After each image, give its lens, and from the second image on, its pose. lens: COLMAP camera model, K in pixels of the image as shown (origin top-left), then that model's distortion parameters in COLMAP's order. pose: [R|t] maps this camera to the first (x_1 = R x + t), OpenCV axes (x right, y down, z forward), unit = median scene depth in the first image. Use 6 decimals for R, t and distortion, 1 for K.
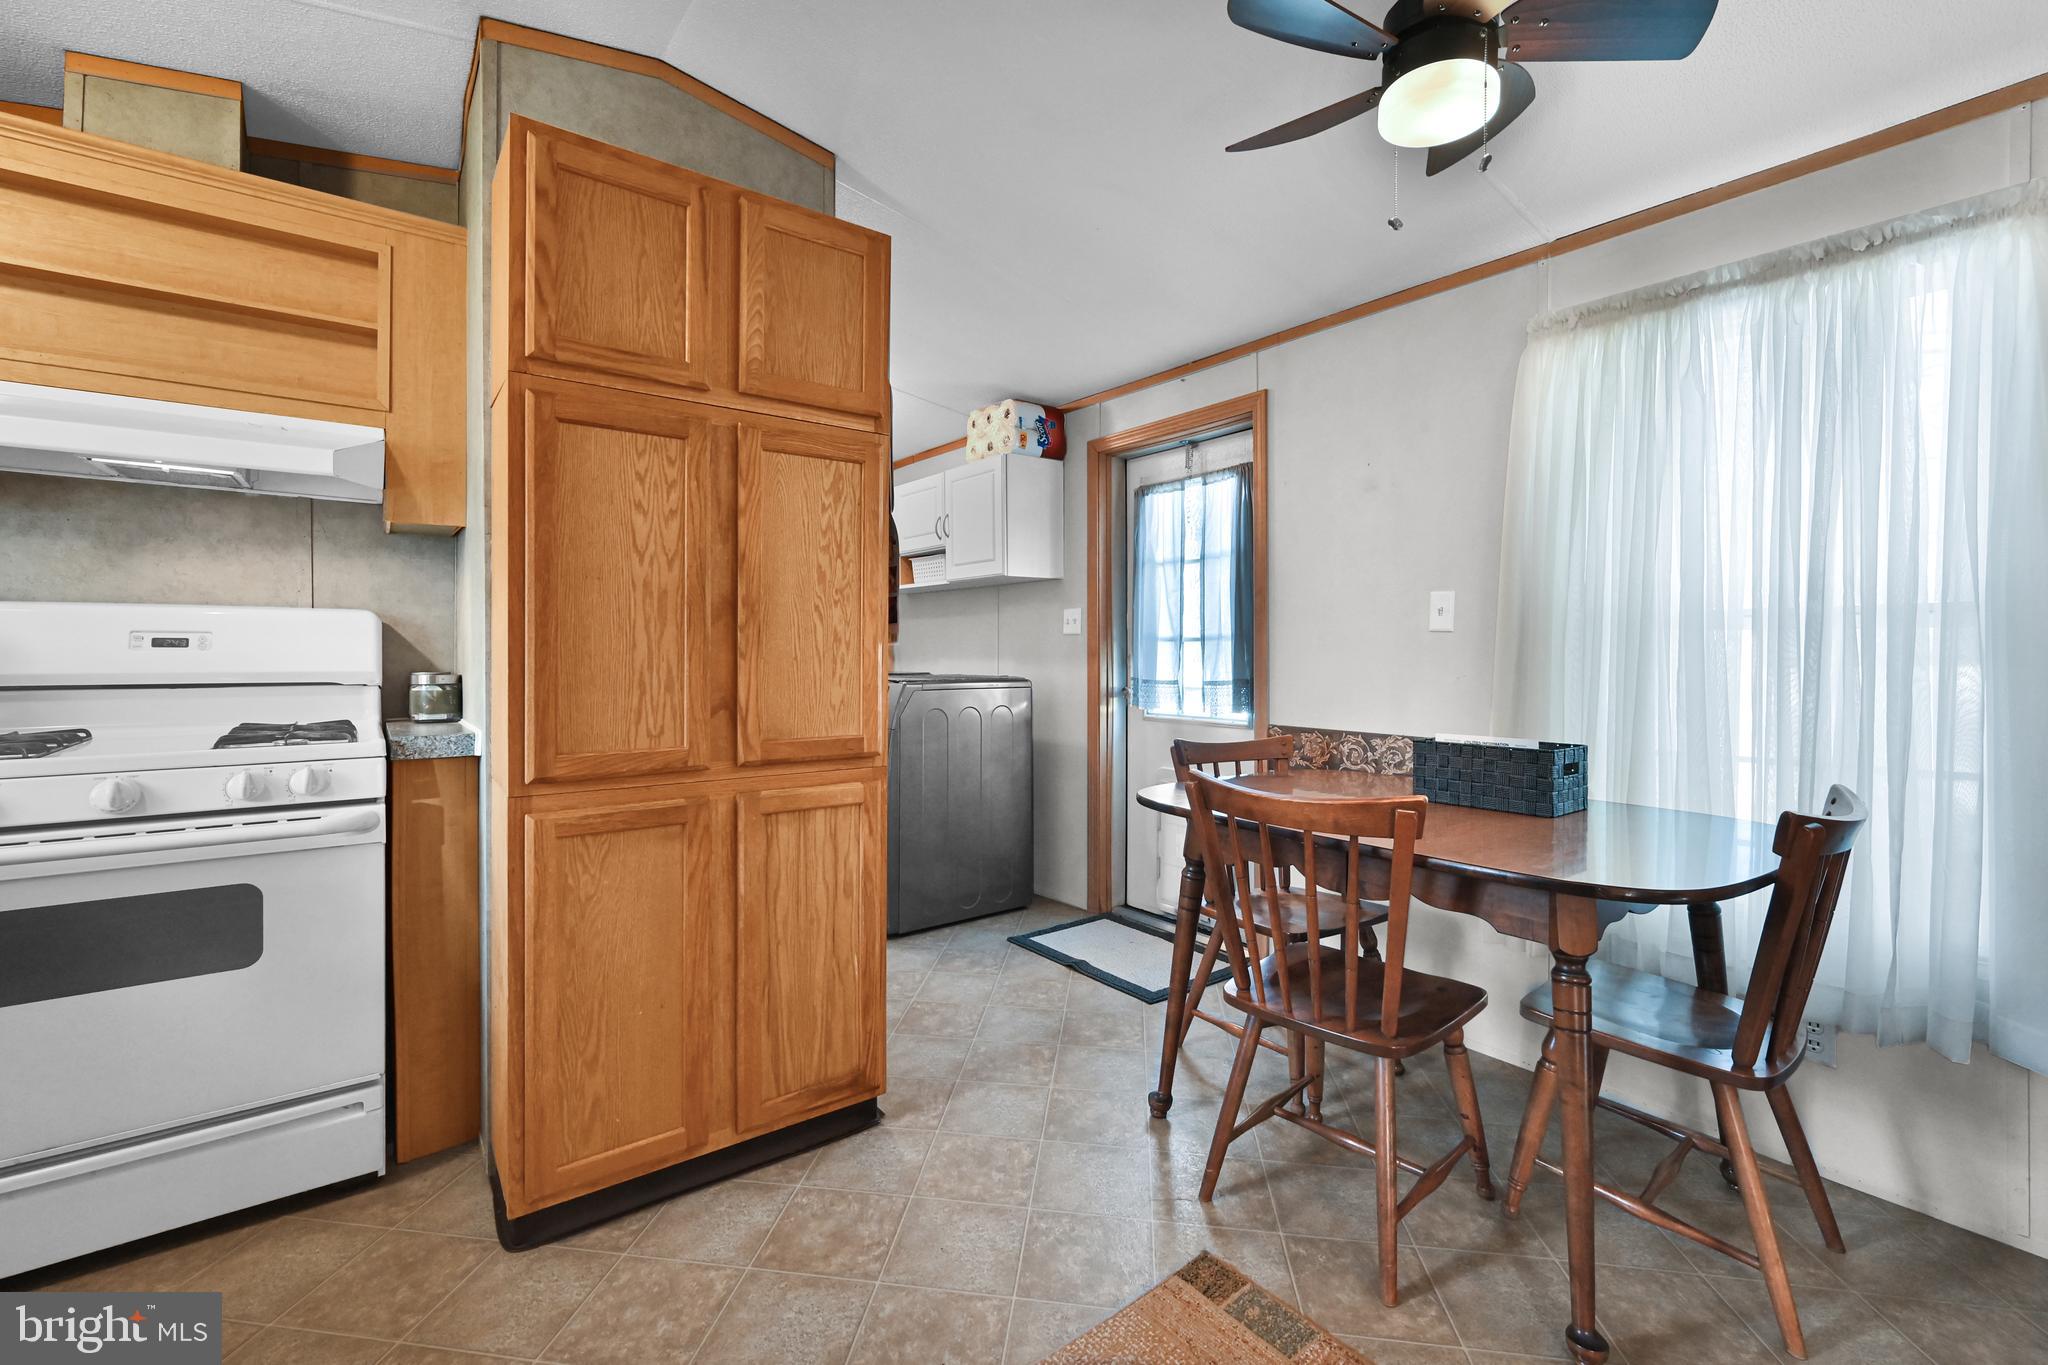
lens RADIAL K [[869.4, 0, 1018.1], [0, 869.4, 656.2], [0, 0, 1]] dist [0.001115, 0.000231]
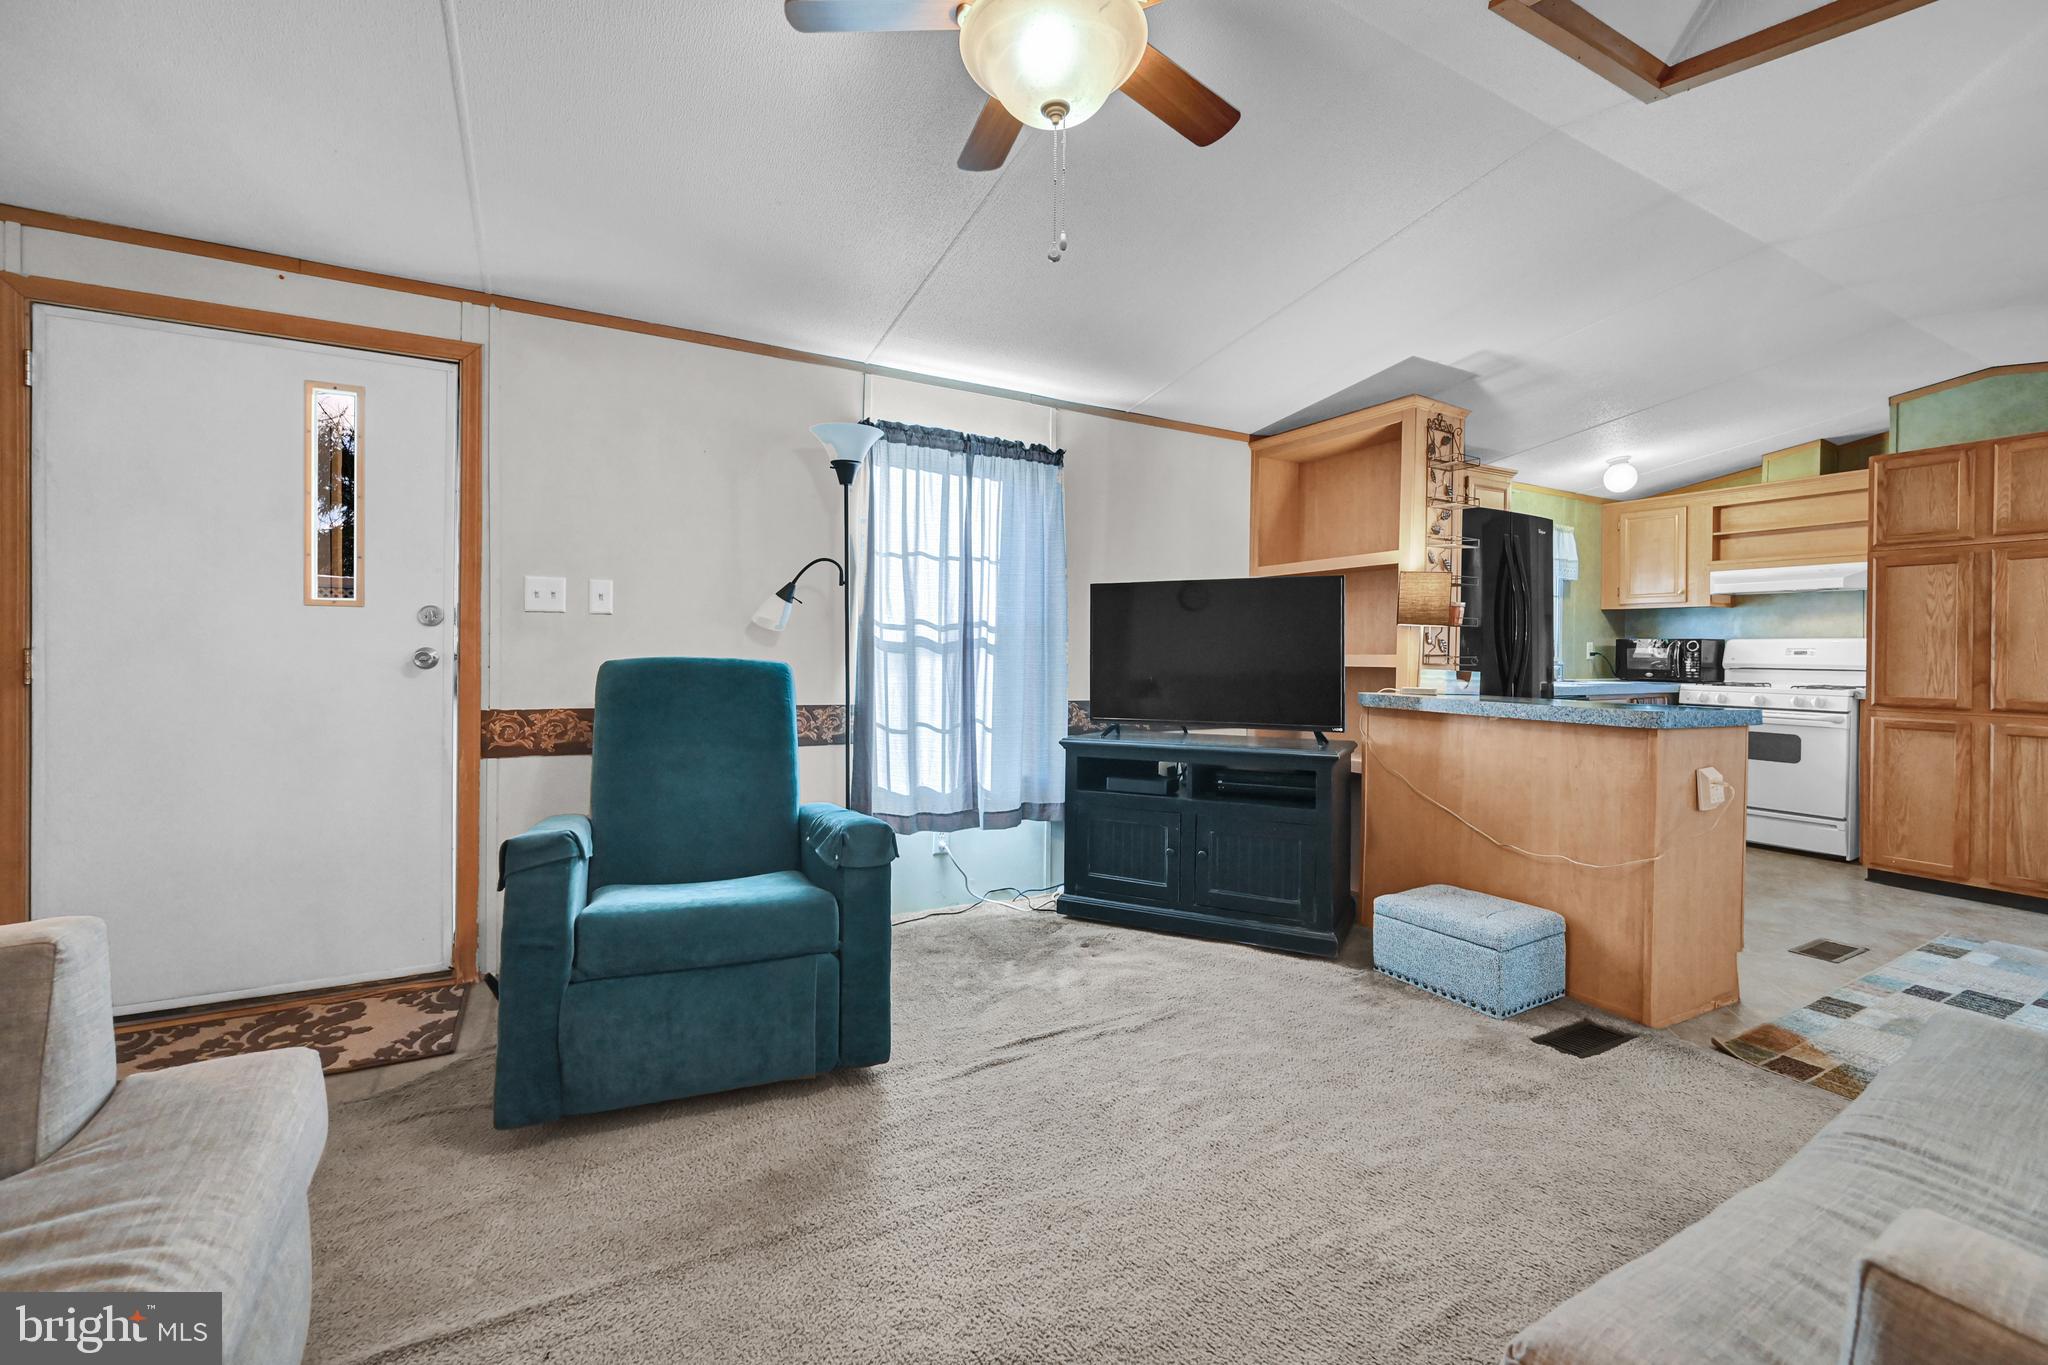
lens RADIAL K [[847.0, 0, 1022.0], [0, 847.0, 652.1], [0, 0, 1]] dist [-0.000090, 0.000997]
pose [[-0.137871, -0.002525, -0.990447, 1.993284], [-0.018554, 0.999828, 0.000033, 0.026997], [0.990276, 0.018381, -0.137894, -1.030964]]
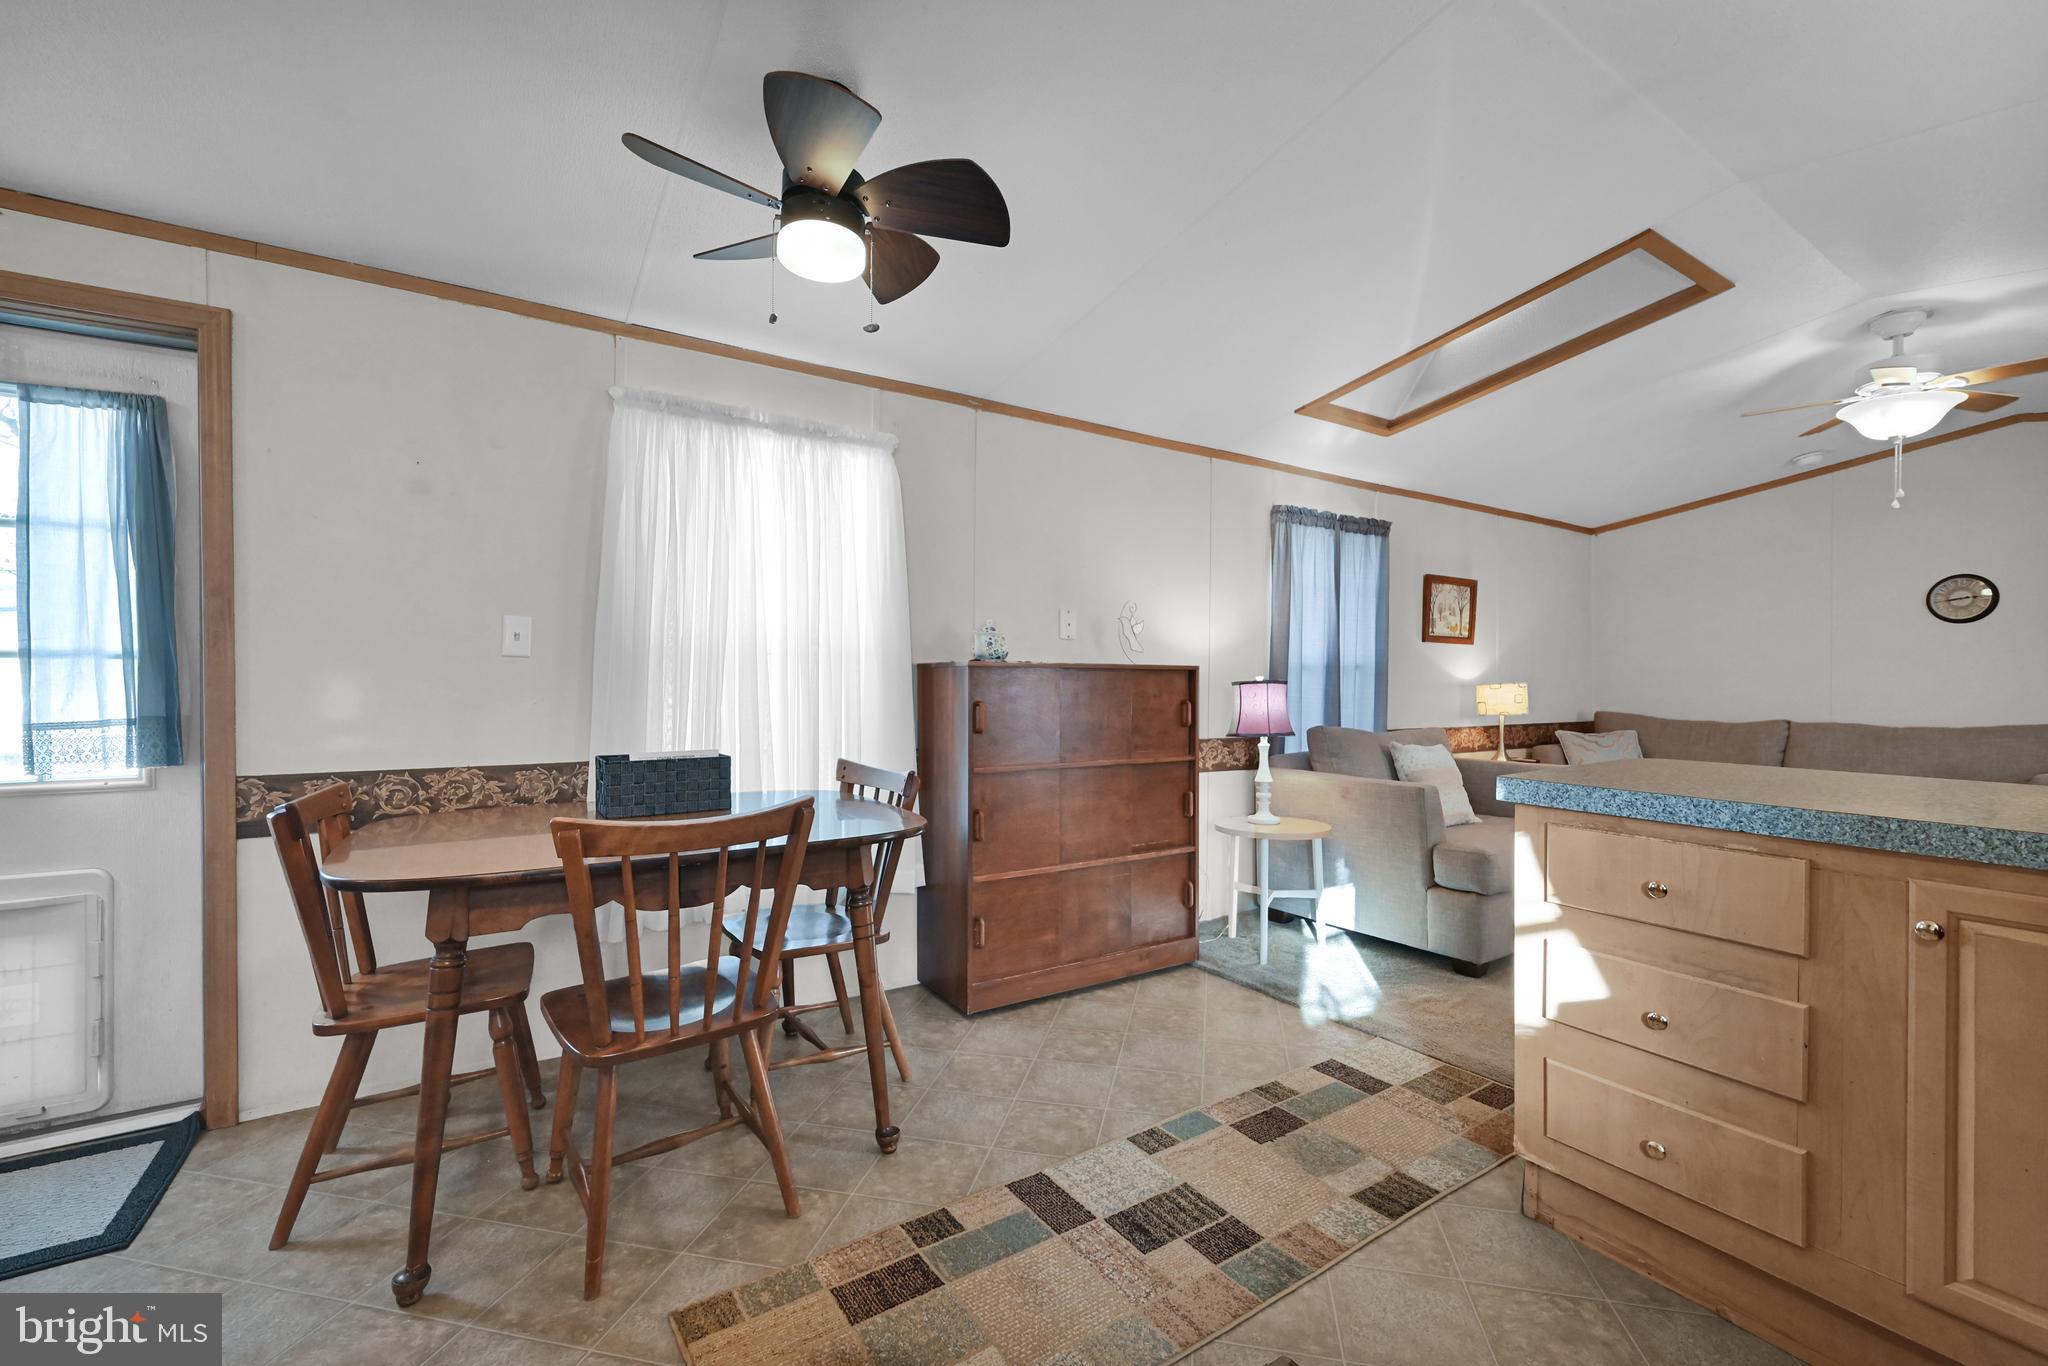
lens RADIAL K [[837.2, 0, 1024.0], [0, 837.2, 683.0], [0, 0, 1]] dist [-0.008432, 0.000712]
pose [[0.079478, -0.007005, 0.996812, -0.546617], [0.000996, 0.999975, 0.006948, -0.005432], [-0.996836, 0.000440, 0.079483, 0.458056]]
